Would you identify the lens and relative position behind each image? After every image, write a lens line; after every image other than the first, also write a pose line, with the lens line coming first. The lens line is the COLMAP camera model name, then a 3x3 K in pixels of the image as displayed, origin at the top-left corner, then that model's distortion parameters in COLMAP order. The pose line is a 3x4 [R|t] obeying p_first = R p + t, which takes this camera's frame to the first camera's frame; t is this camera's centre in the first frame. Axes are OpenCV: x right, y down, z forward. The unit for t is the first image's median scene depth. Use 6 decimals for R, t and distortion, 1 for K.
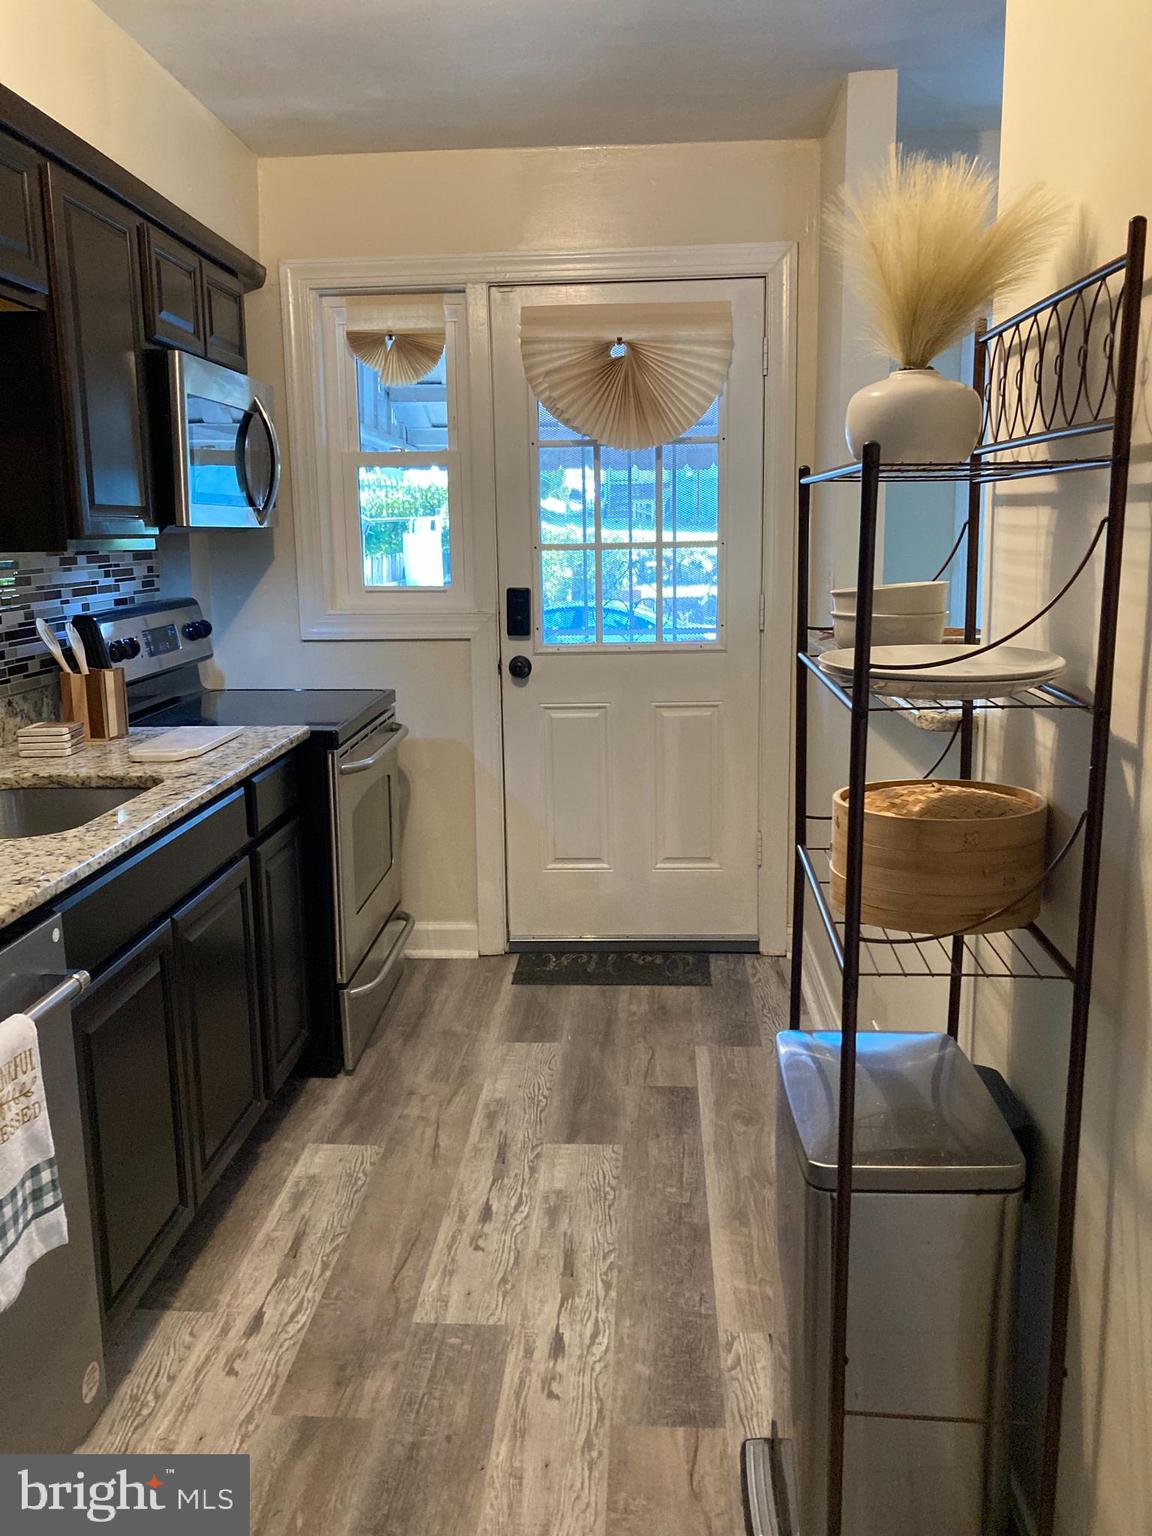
lens RADIAL K [[1274.8, 0, 576.0], [0, 1274.8, 768.0], [0, 0, 1]] dist [0.002889, 0.001479]
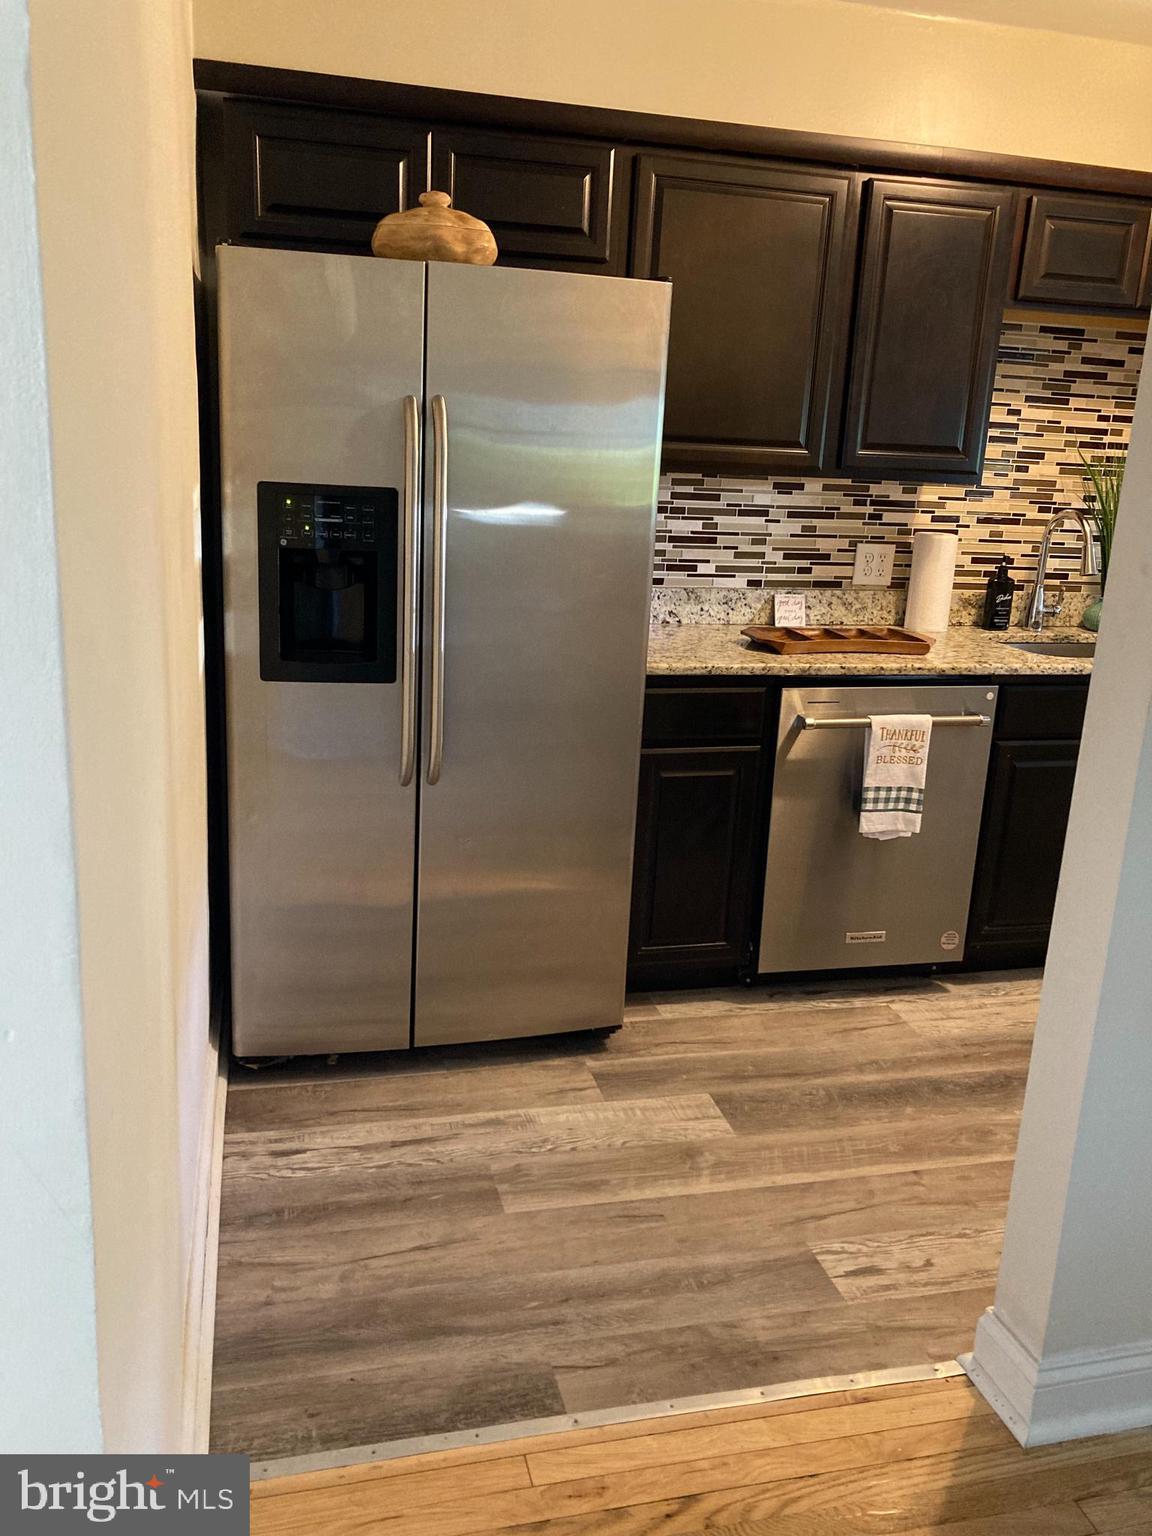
lens RADIAL K [[1253.2, 0, 576.0], [0, 1253.2, 768.0], [0, 0, 1]] dist [0.046469, -0.067260]
pose [[0.305981, 0.279709, -0.910021, 0.745251], [-0.229454, 0.949356, 0.214648, -0.016959], [0.923973, 0.143130, 0.354665, -0.132539]]
